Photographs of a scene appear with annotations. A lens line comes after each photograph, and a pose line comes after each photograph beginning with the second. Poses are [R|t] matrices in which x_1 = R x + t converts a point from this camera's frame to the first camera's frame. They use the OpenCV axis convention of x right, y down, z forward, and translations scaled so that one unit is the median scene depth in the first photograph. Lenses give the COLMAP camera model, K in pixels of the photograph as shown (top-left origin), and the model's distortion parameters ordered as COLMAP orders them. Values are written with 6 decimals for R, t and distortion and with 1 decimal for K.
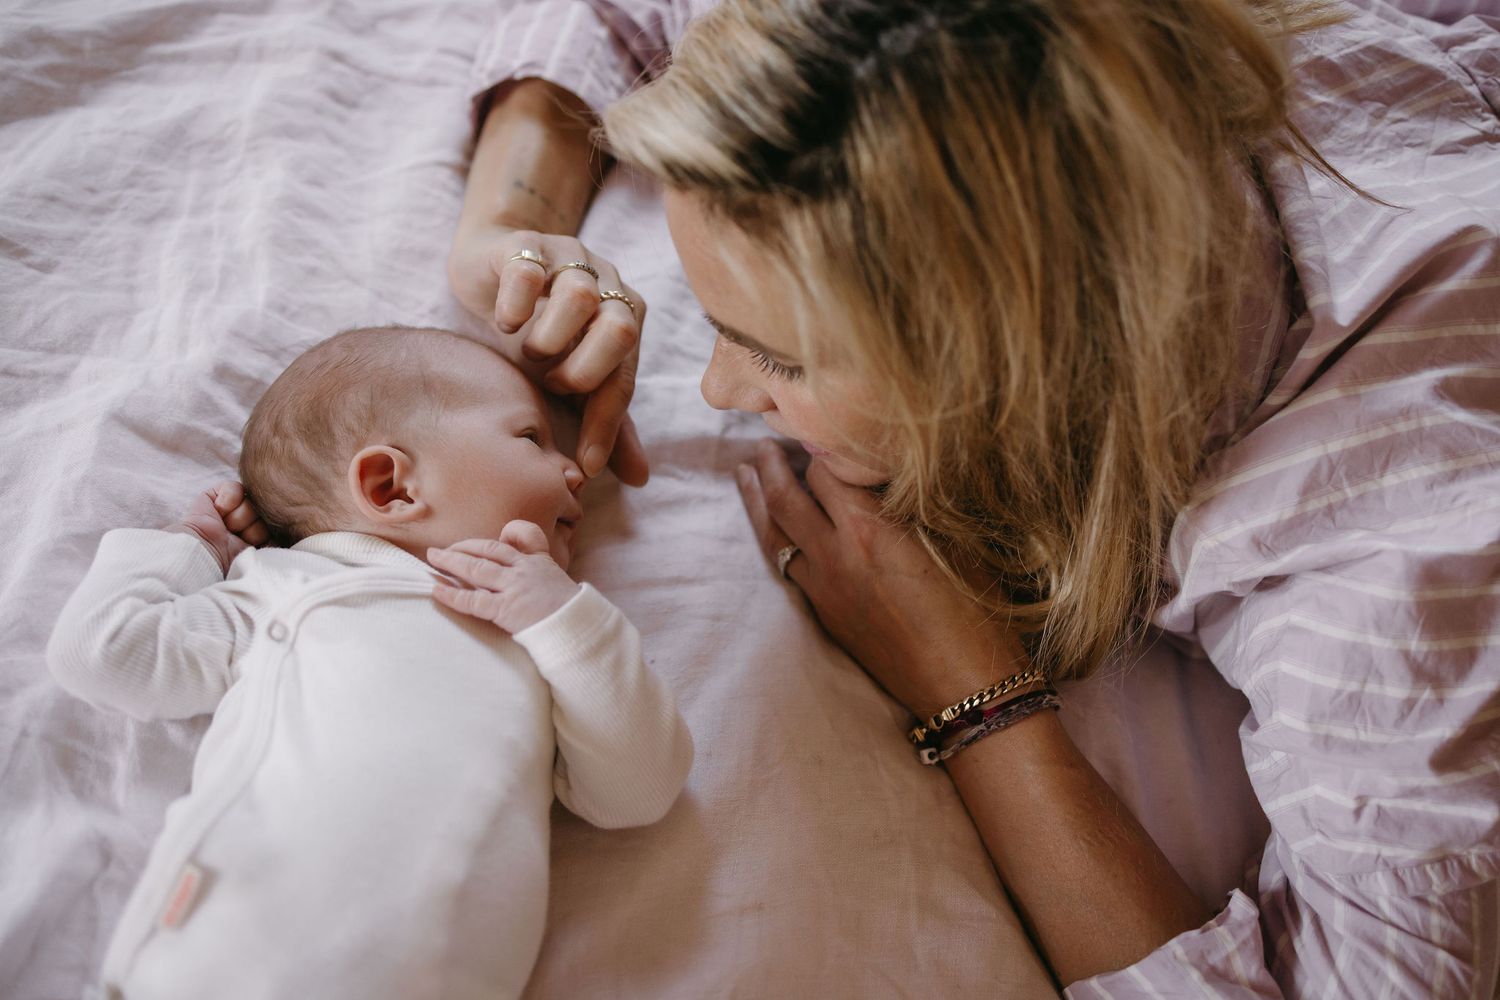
lens RADIAL K [[1285.5, 0, 747.8], [0, 1285.5, 406.3], [0, 0, 1]] dist [-0.120353, 0.106160]
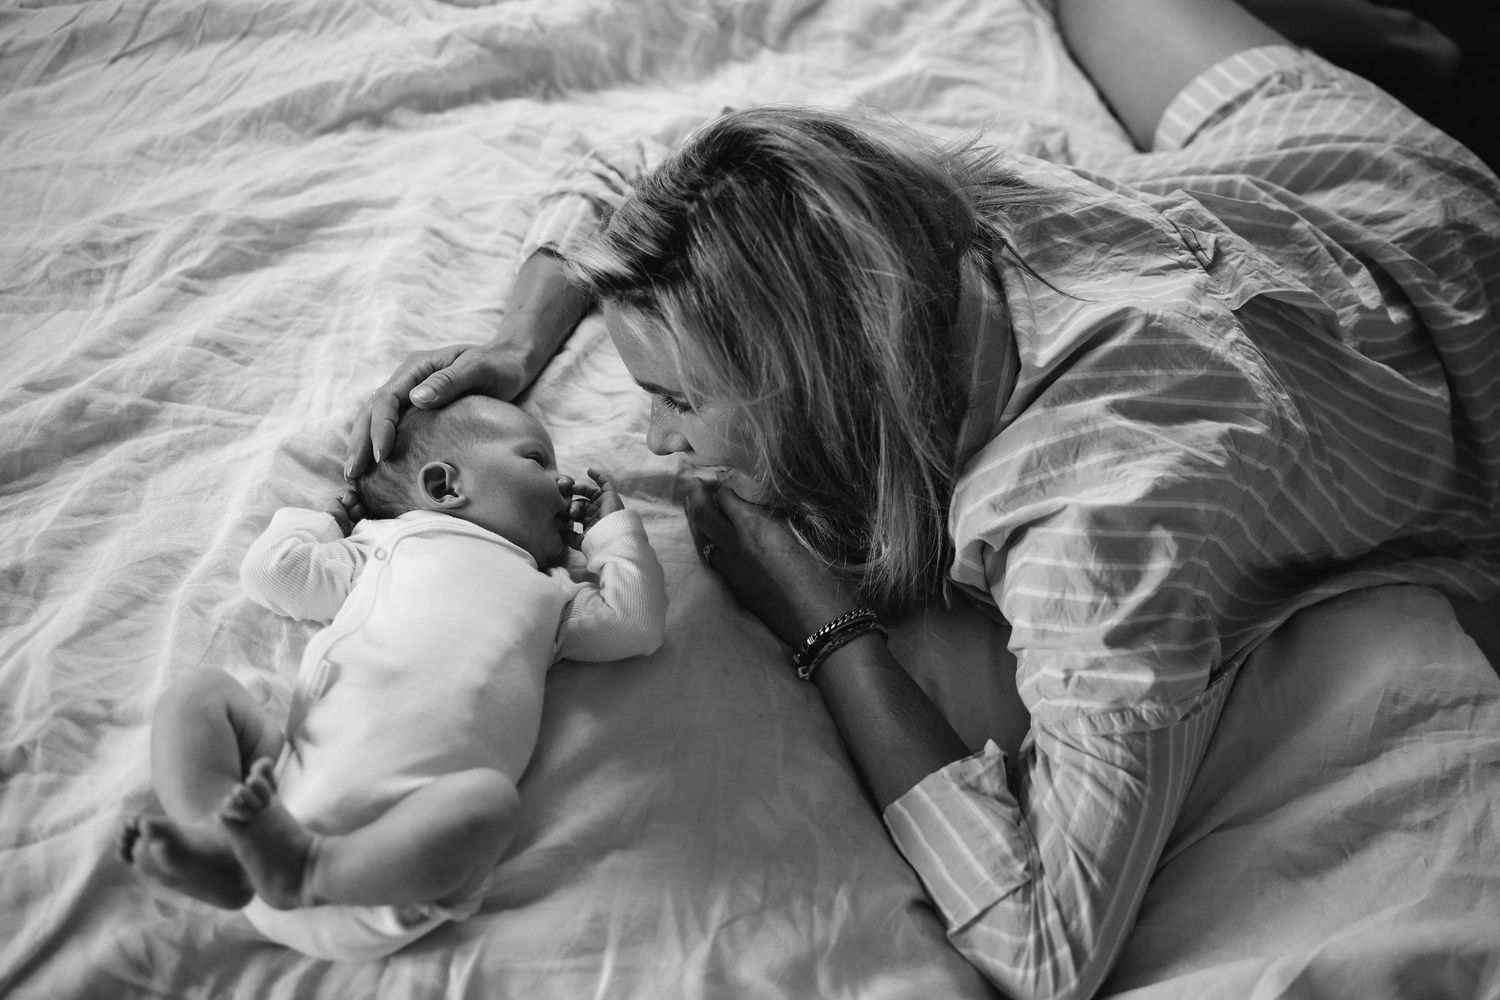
lens RADIAL K [[1285.5, 0, 747.8], [0, 1285.5, 406.3], [0, 0, 1]] dist [-0.120353, 0.106160]
pose [[0.997401, -0.008294, -0.071570, 0.212903], [-0.005341, 0.982109, -0.188239, 0.285122], [0.071851, 0.188132, 0.979512, -0.591225]]
